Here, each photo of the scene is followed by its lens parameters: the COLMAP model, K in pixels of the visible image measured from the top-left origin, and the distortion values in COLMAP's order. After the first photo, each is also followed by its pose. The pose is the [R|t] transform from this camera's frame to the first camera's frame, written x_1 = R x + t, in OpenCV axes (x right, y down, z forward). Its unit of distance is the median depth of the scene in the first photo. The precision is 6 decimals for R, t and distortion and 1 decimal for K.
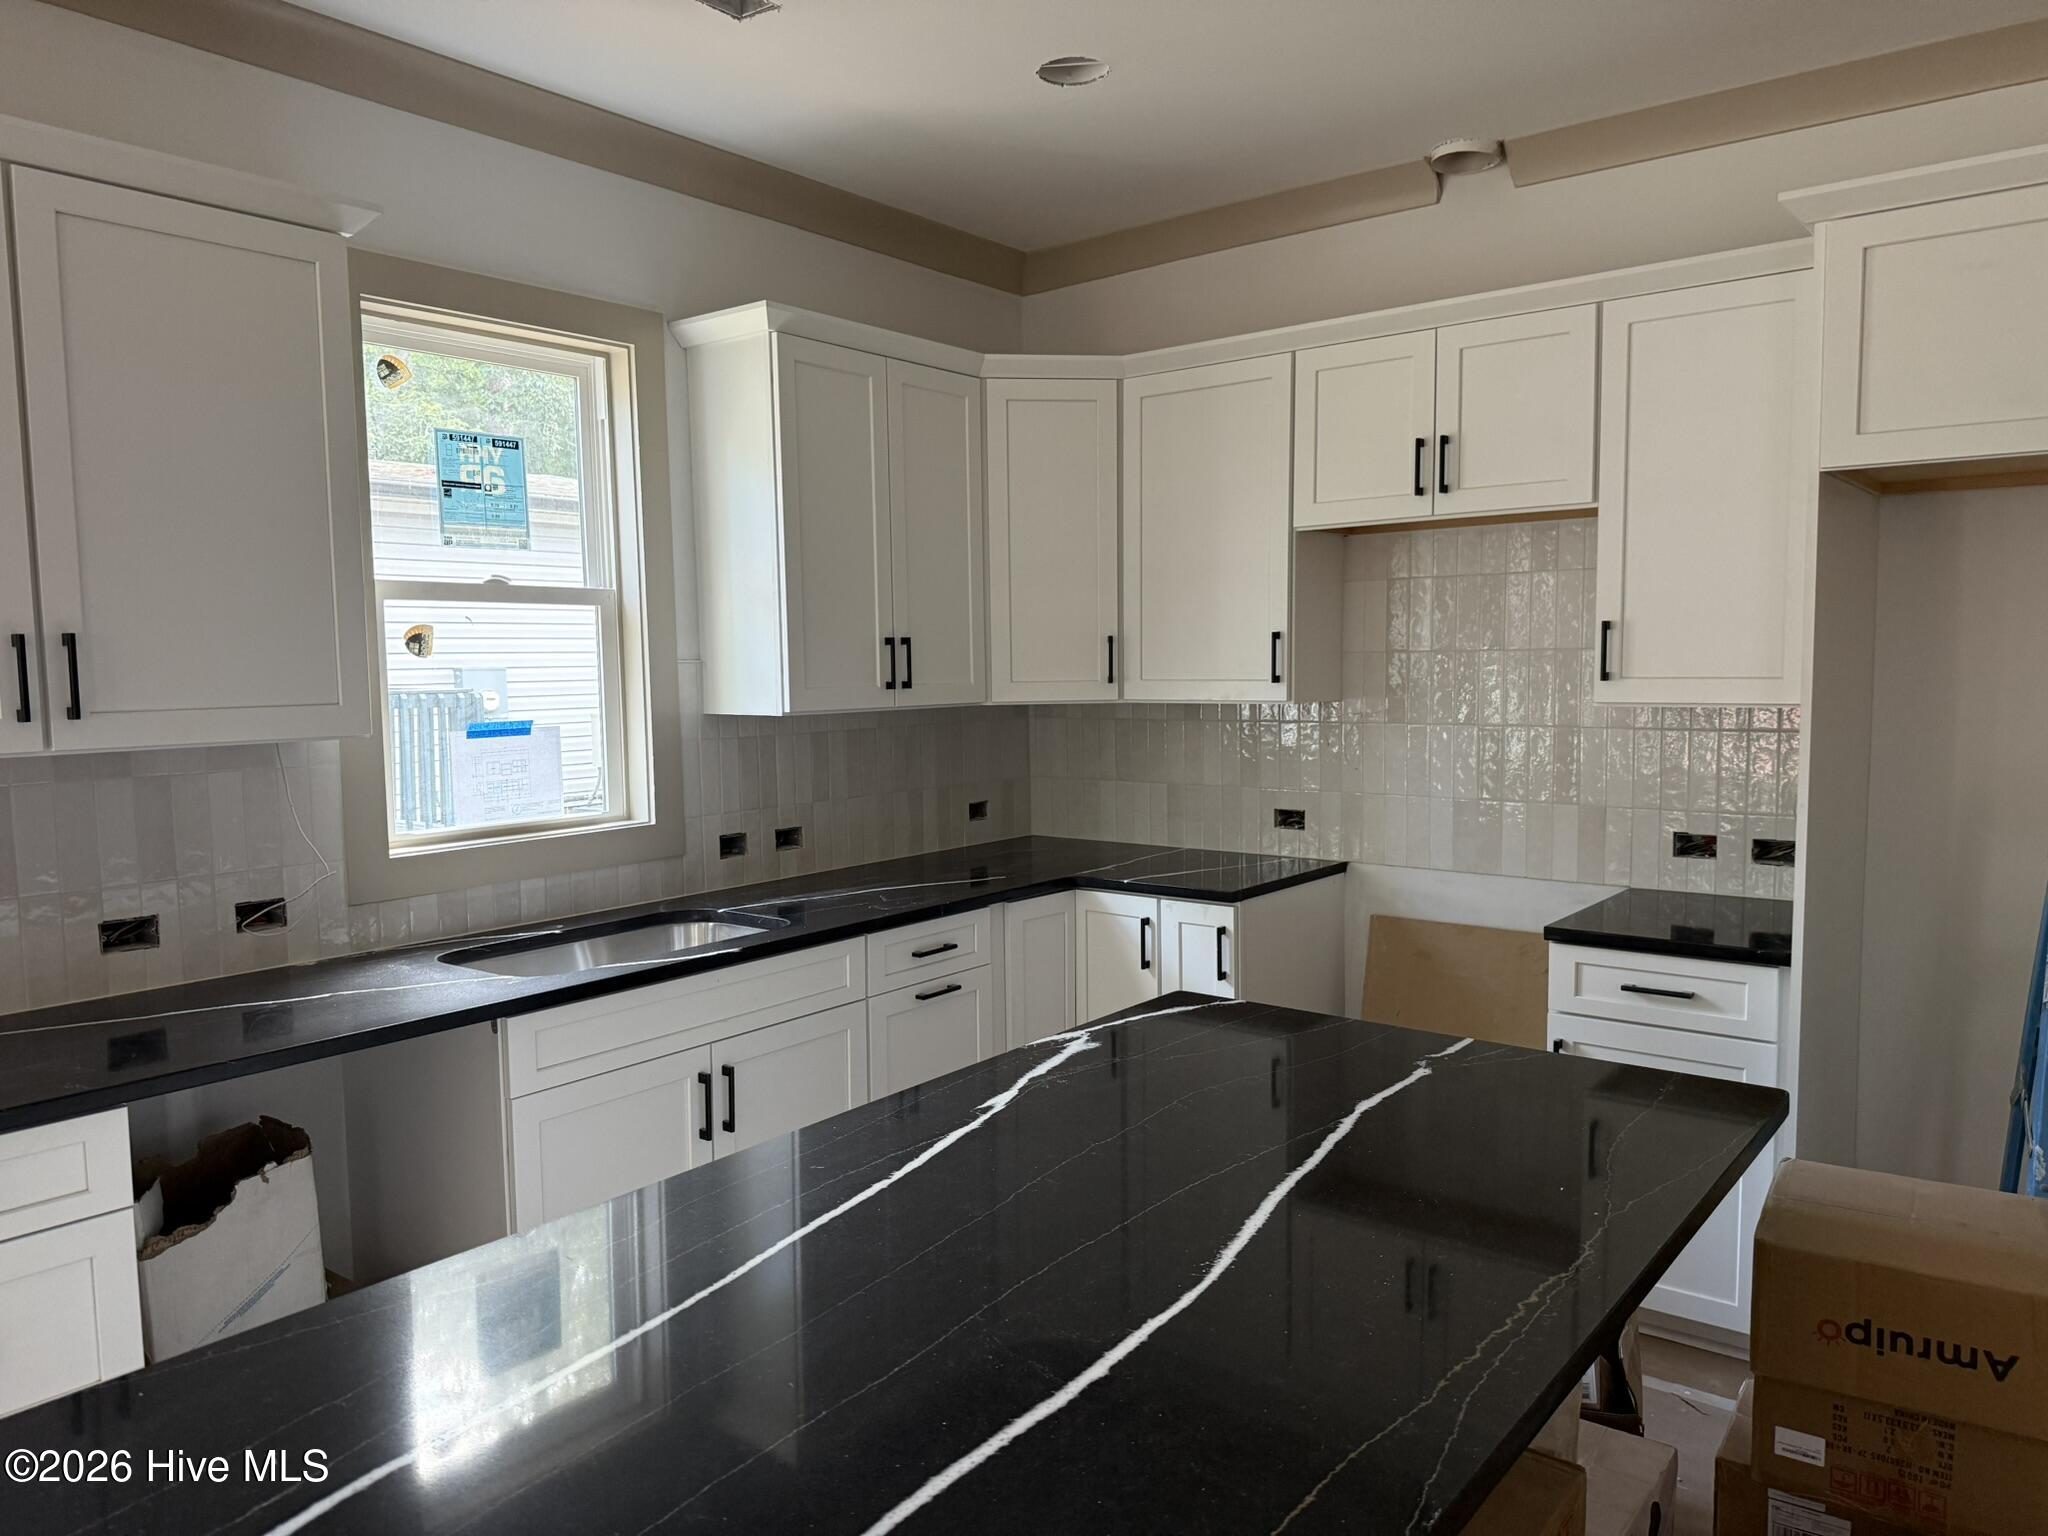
lens RADIAL K [[1417.5, 0, 1043.4], [0, 1417.5, 771.1], [0, 0, 1]] dist [0.020910, -0.005640]
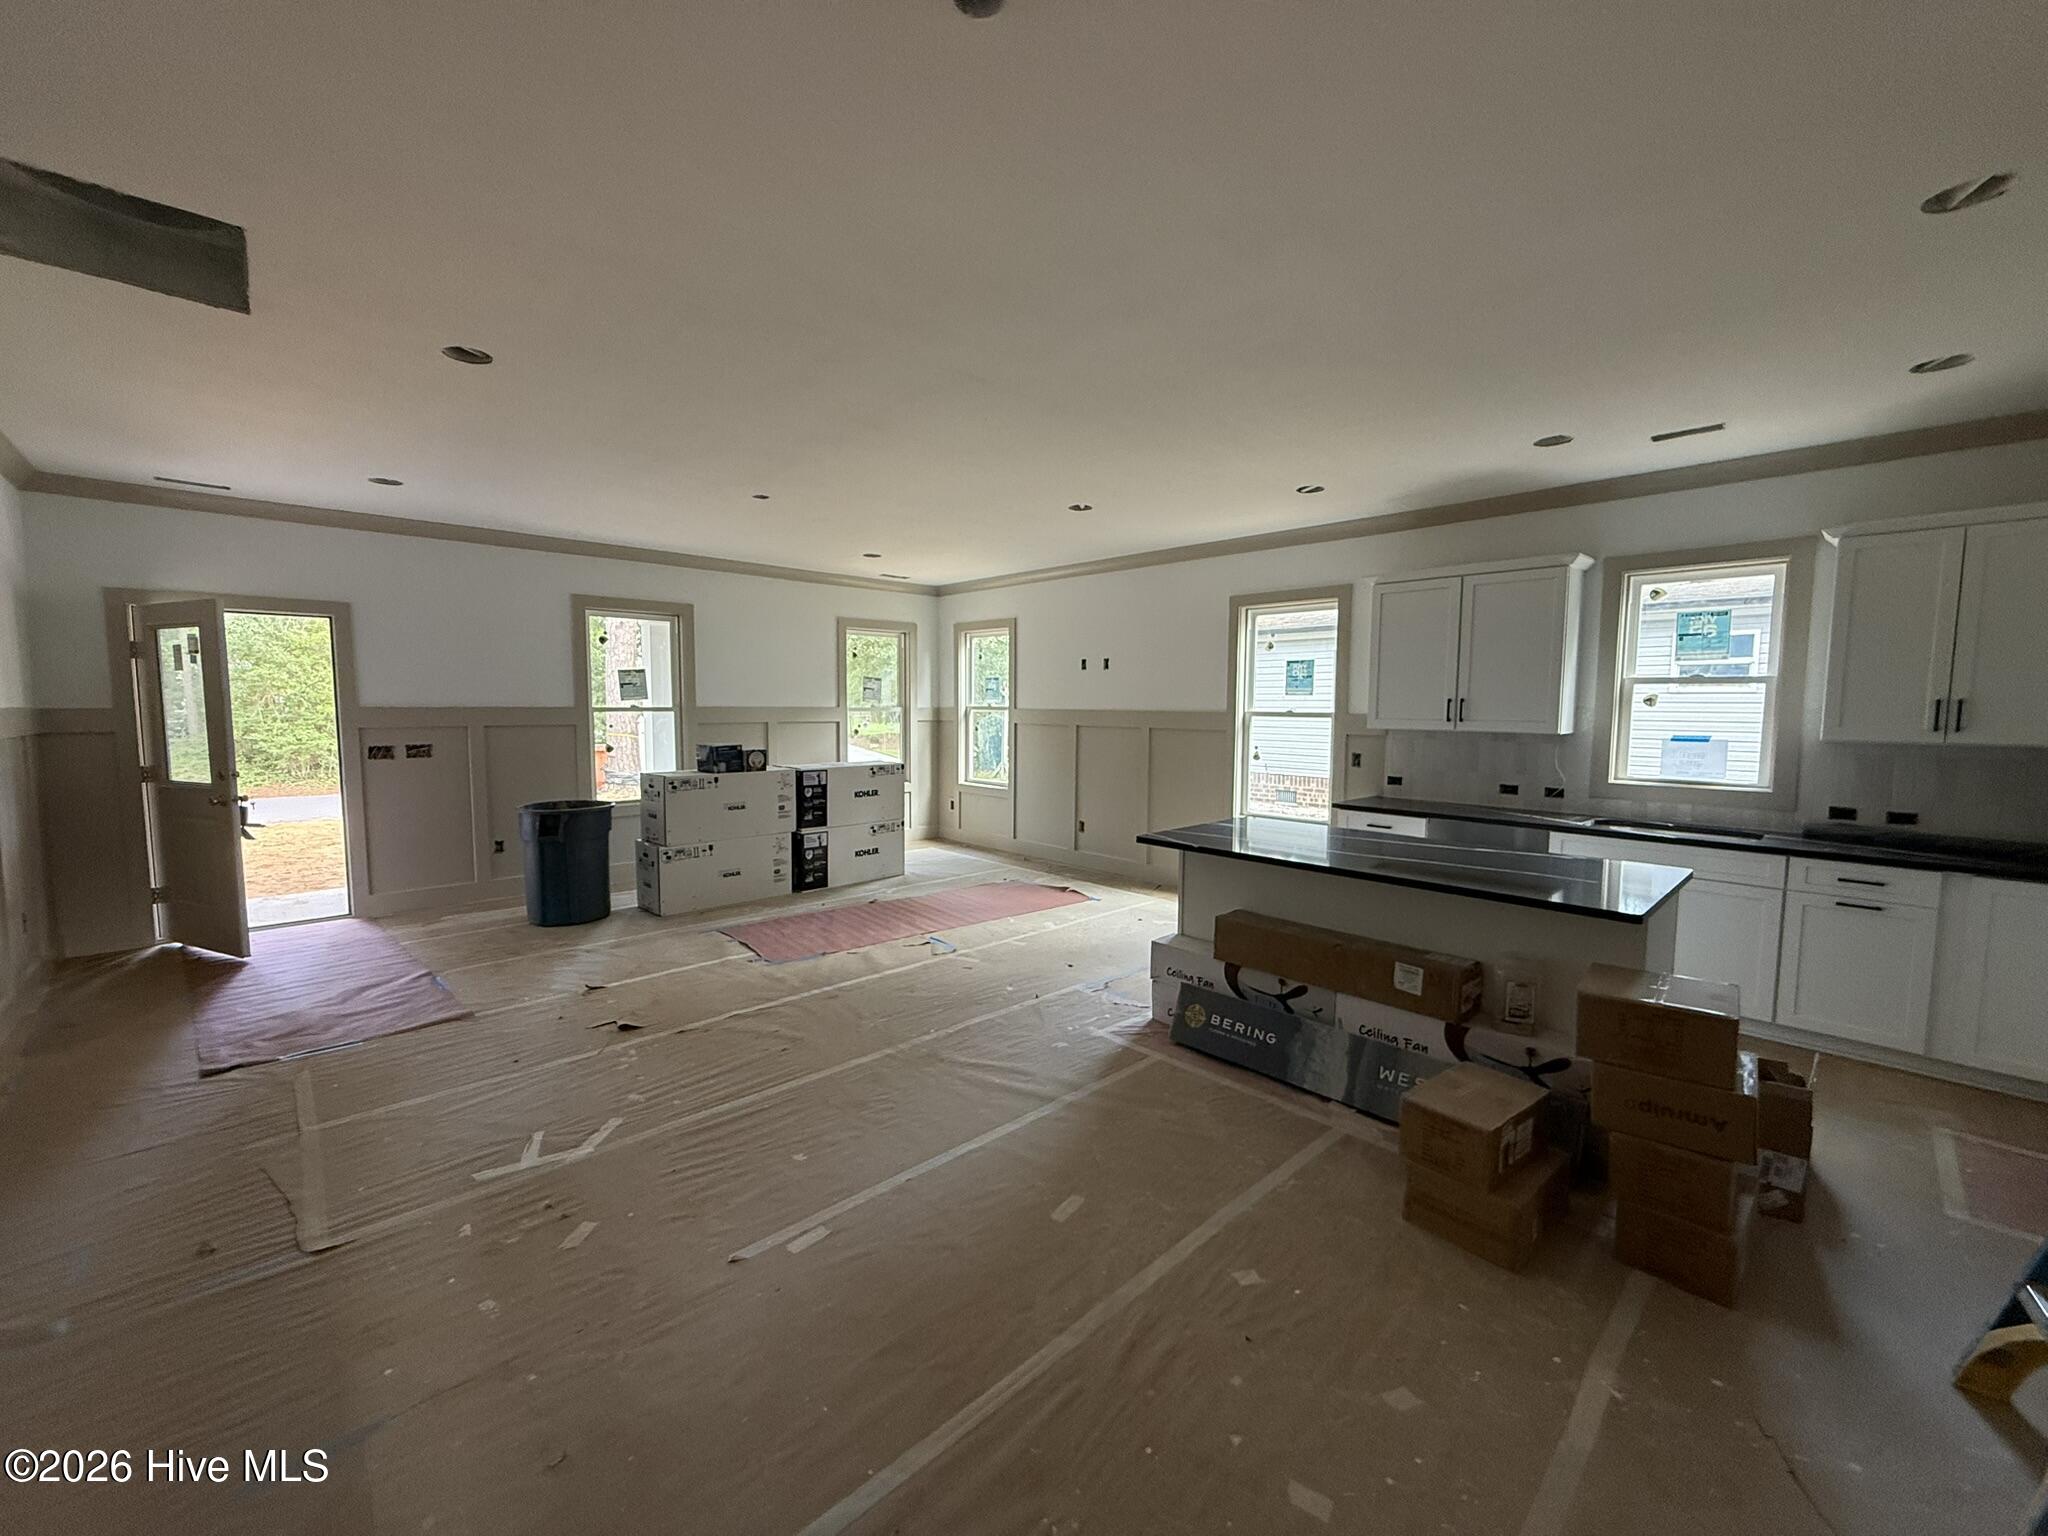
lens RADIAL K [[819.5, 0, 1025.9], [0, 819.5, 772.4], [0, 0, 1]] dist [0.000371, 0.000078]
pose [[-0.169484, 0.094022, -0.981038, 1.122100], [-0.083713, 0.990468, 0.109388, -0.031217], [0.981971, 0.100666, -0.159997, 0.158248]]
